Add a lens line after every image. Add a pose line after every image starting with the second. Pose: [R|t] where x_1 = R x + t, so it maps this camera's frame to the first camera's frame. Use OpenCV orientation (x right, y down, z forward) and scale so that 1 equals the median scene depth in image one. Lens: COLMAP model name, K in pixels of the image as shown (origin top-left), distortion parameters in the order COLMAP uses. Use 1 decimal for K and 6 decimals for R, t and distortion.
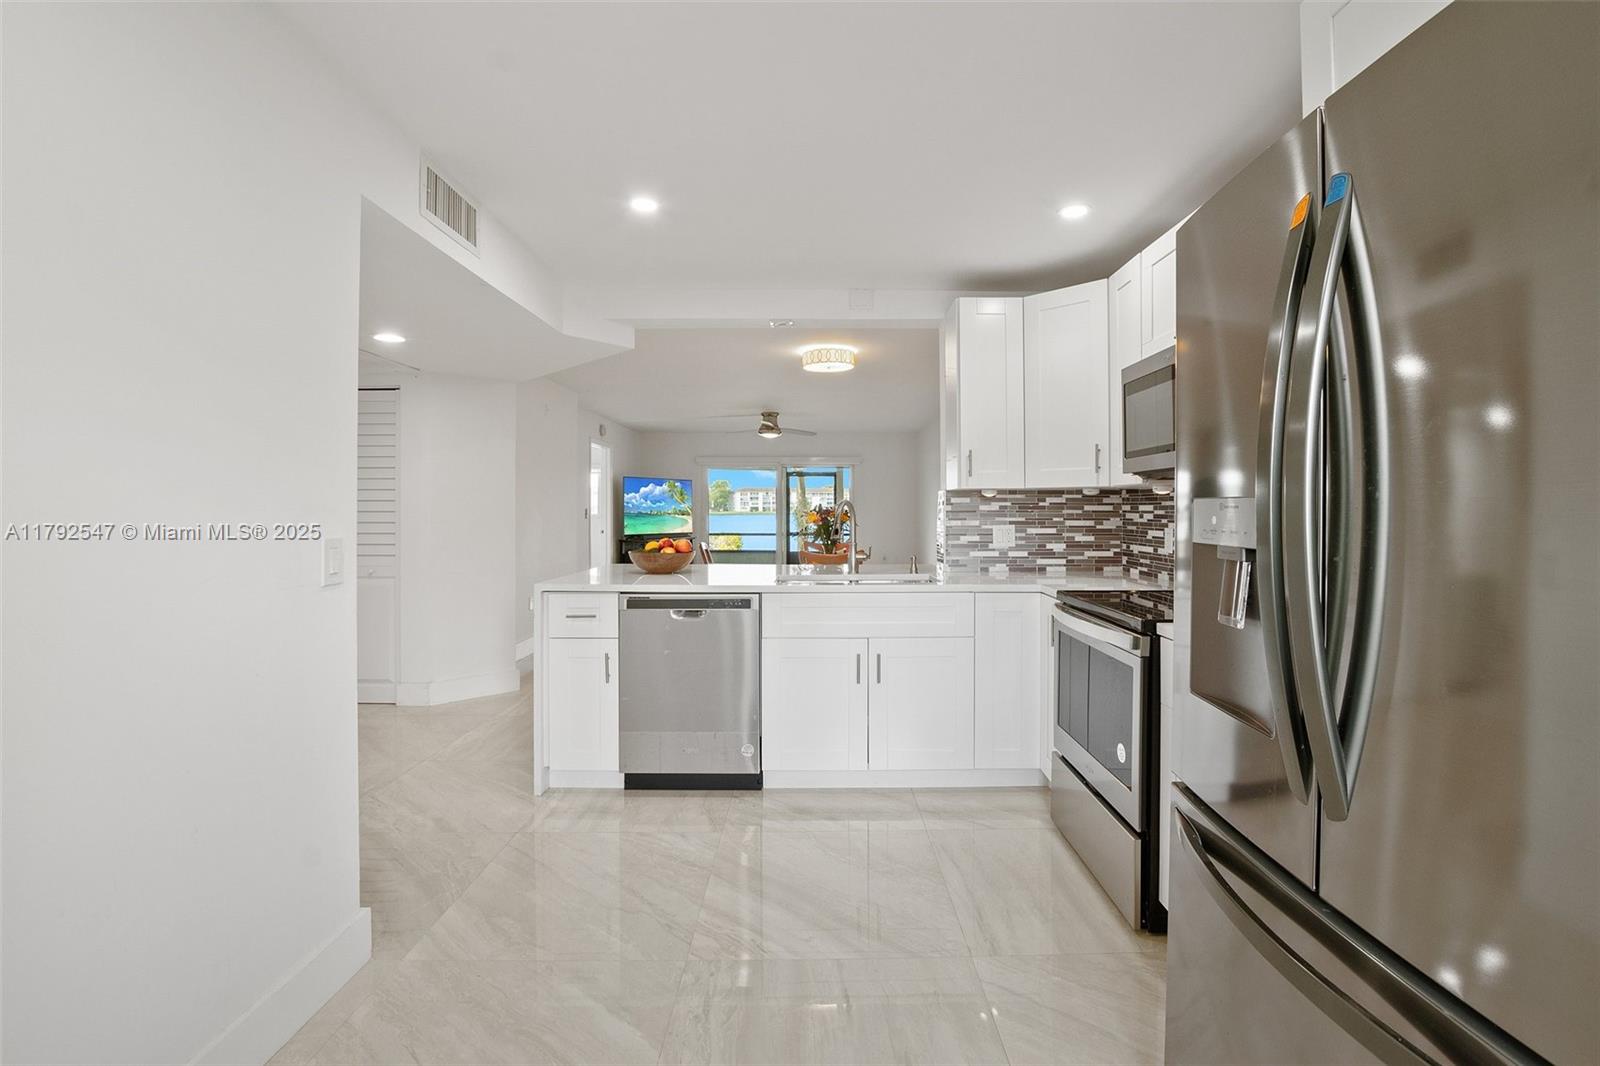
lens RADIAL K [[707.7, 0, 826.3], [0, 707.7, 505.7], [0, 0, 1]] dist [-0.038056, 0.001944]
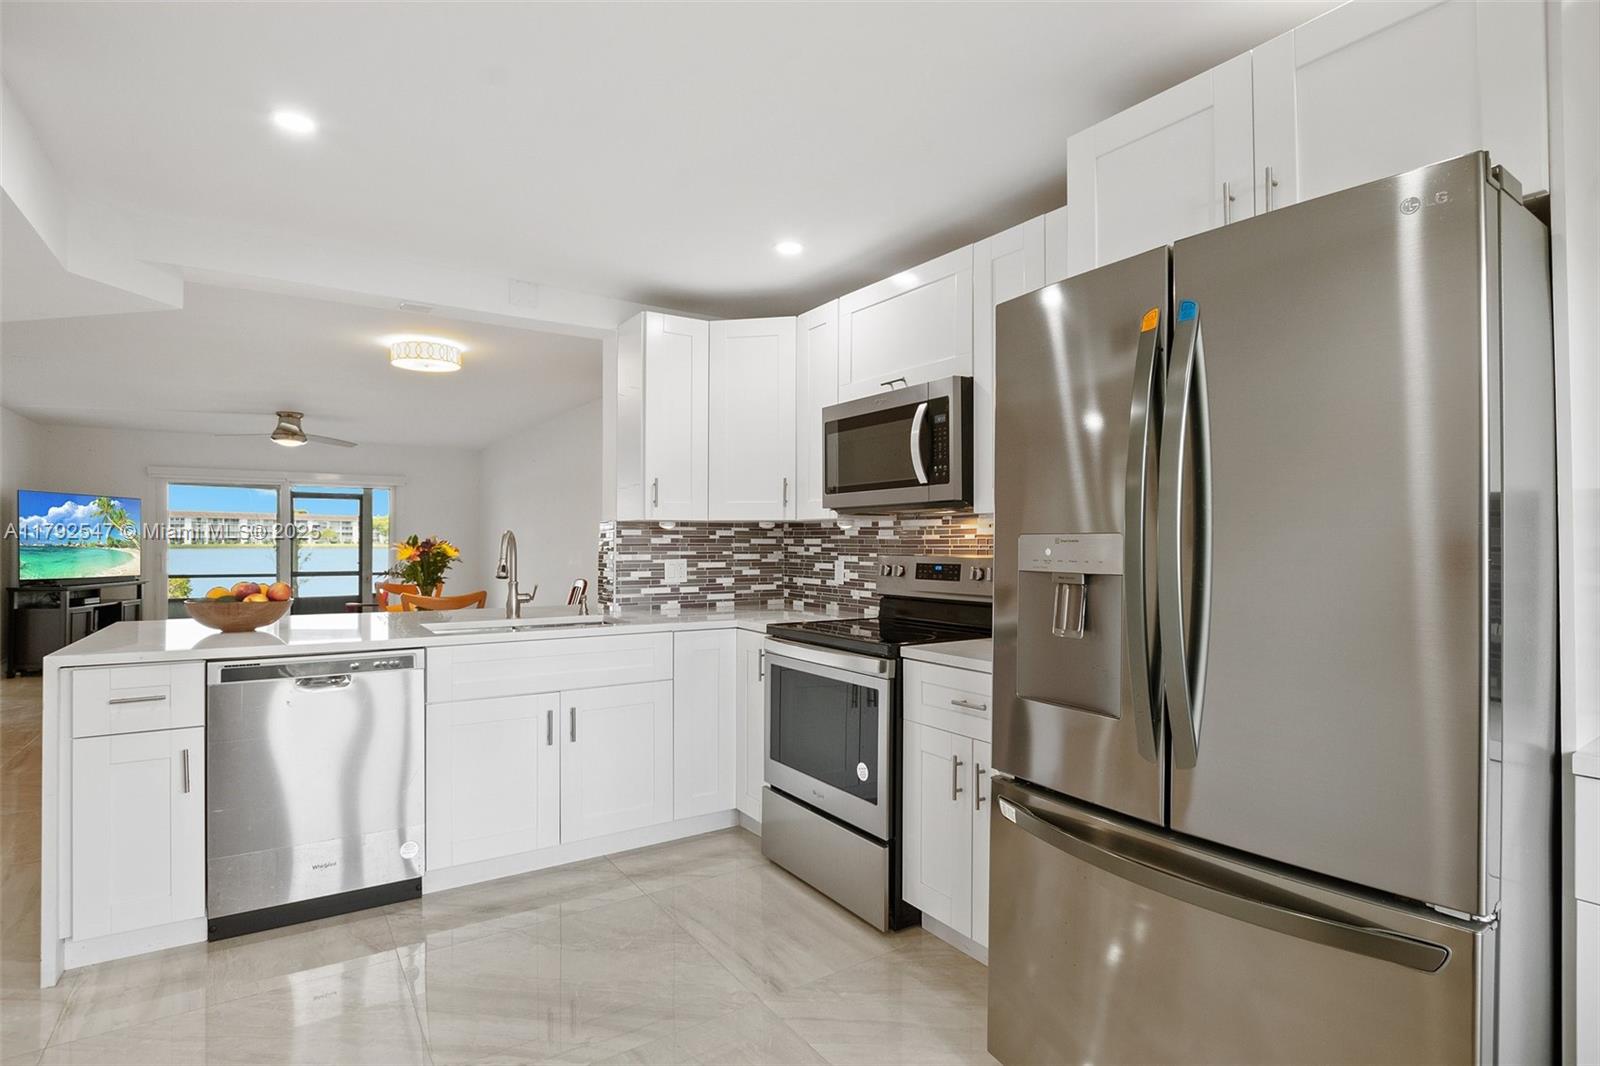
lens RADIAL K [[786.5, 0, 811.3], [0, 786.5, 540.8], [0, 0, 1]] dist [-0.028398, 0.002127]
pose [[0.833691, 0.004105, 0.552216, -0.178174], [-0.005955, 0.999981, 0.001557, 0.000191], [-0.552199, -0.004586, 0.833699, 0.027745]]
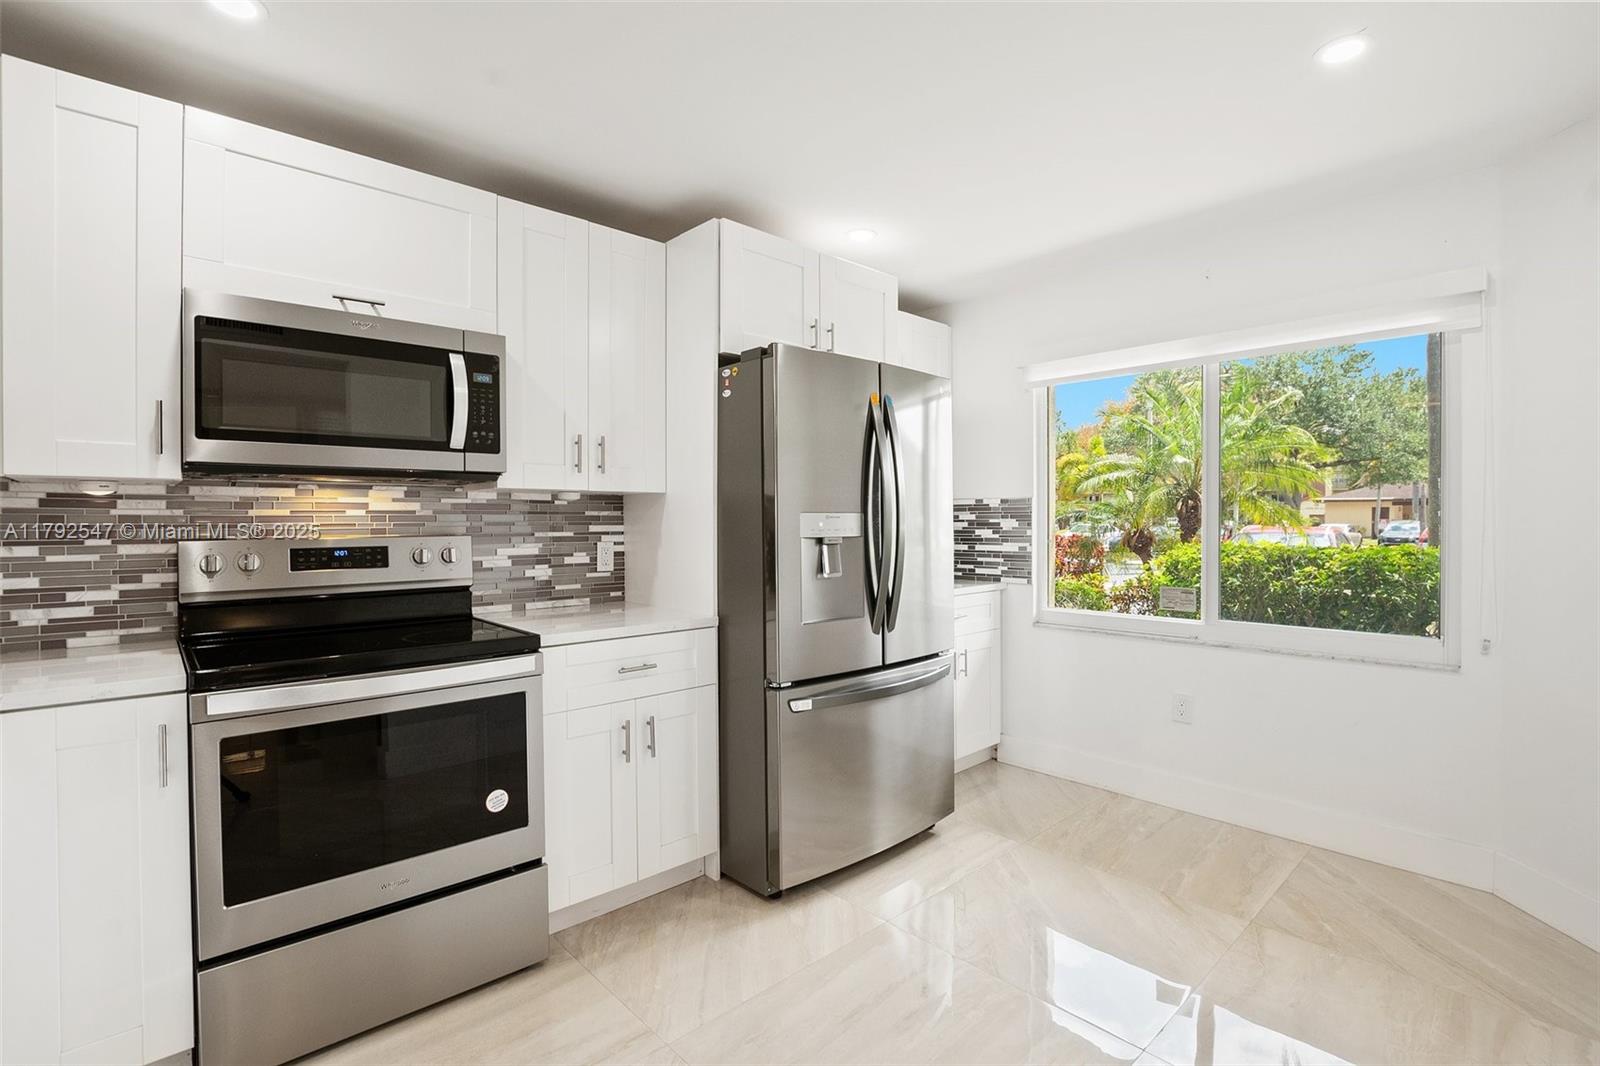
lens RADIAL K [[739.7, 0, 807.7], [0, 739.7, 522.3], [0, 0, 1]] dist [-0.028711, 0.001534]
pose [[-0.669694, 0.001649, 0.742636, -0.299458], [0.000996, 0.999999, -0.001321, 0.005724], [-0.742637, -0.000145, -0.669694, 0.772626]]
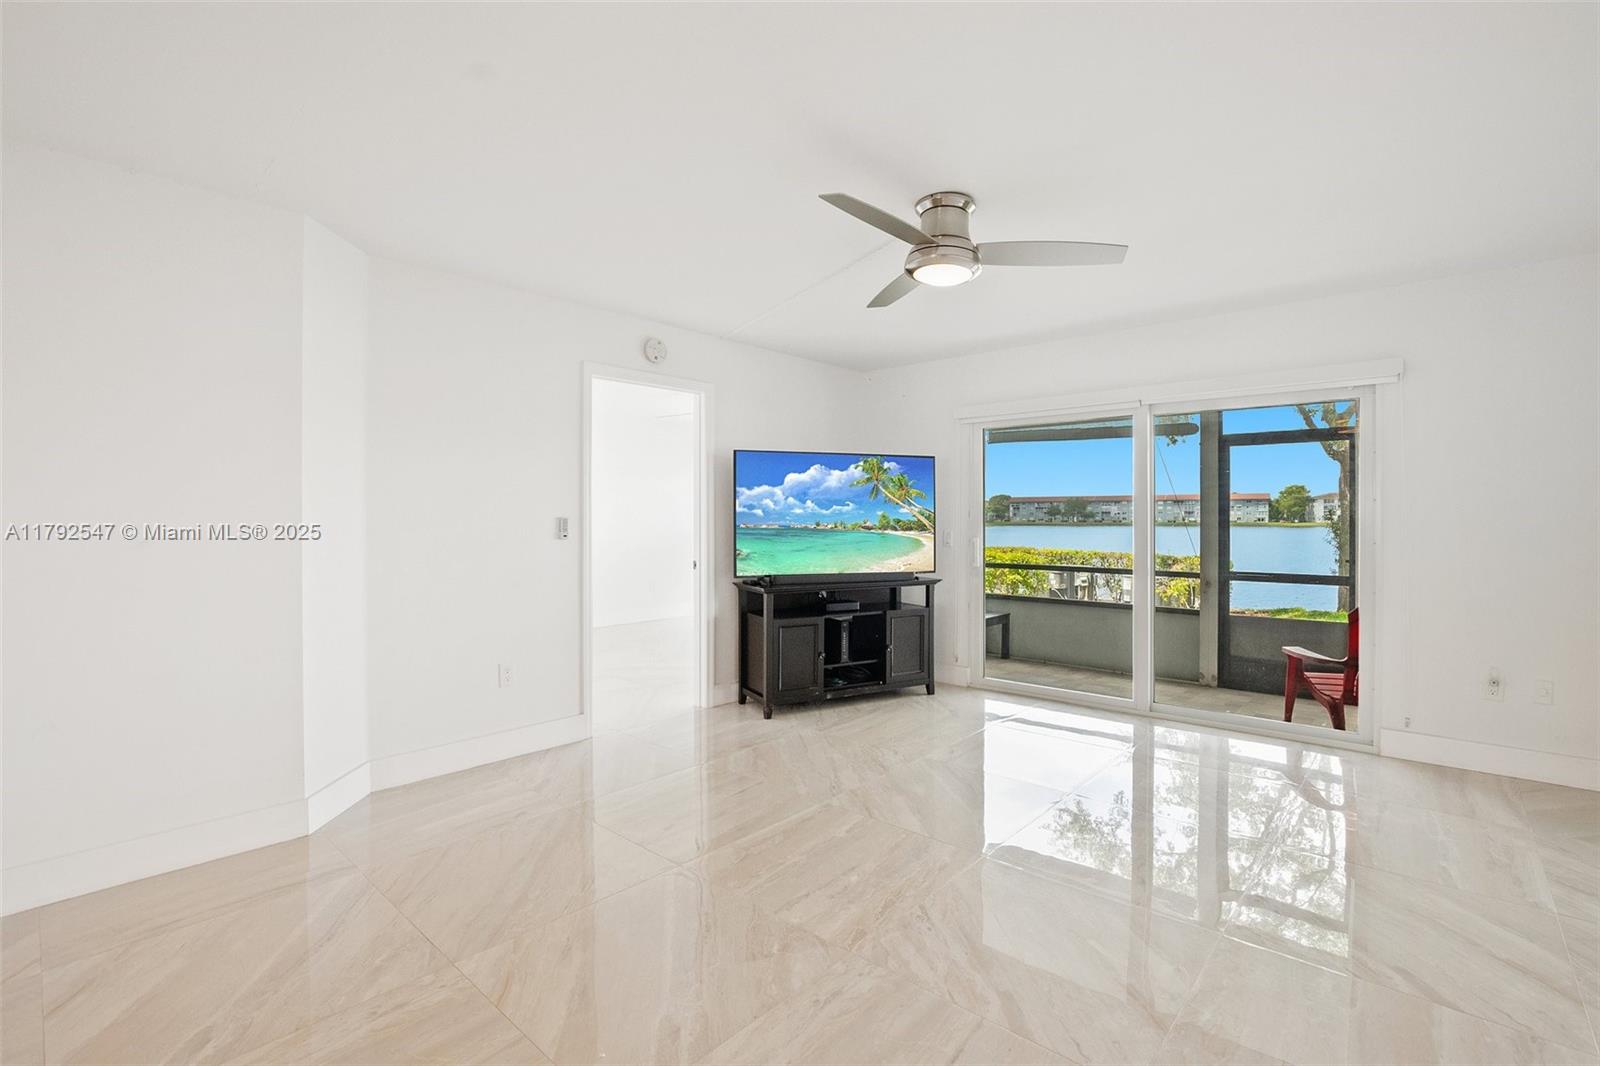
lens RADIAL K [[707.7, 0, 819.1], [0, 707.7, 518.9], [0, 0, 1]] dist [-0.038056, 0.001944]
pose [[0.736307, -0.000426, -0.676648, 0.205814], [0.003922, 0.999986, 0.003637, 0.007507], [0.676637, -0.005332, 0.736298, 1.823800]]
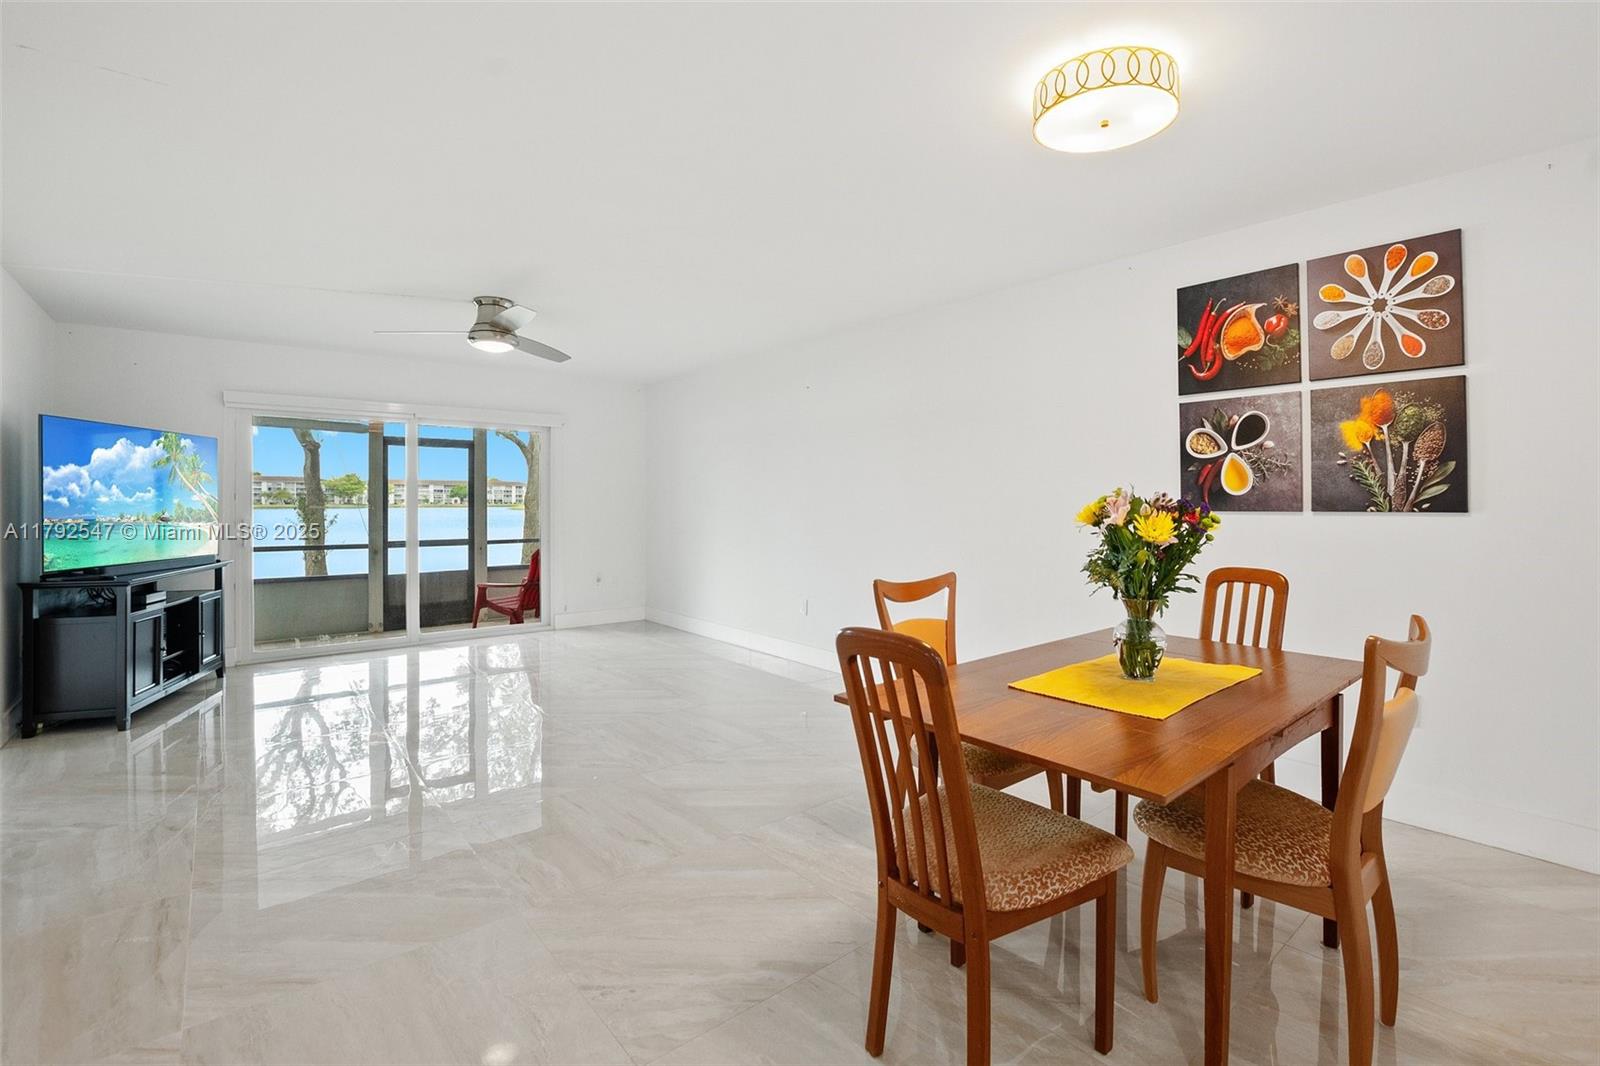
lens RADIAL K [[707.7, 0, 811.7], [0, 707.7, 499.2], [0, 0, 1]] dist [-0.038056, 0.001944]
pose [[0.775011, -0.003437, 0.631938, -0.523561], [0.000160, 0.999986, 0.005244, 0.000414], [-0.631947, -0.003963, 0.775001, 1.220824]]
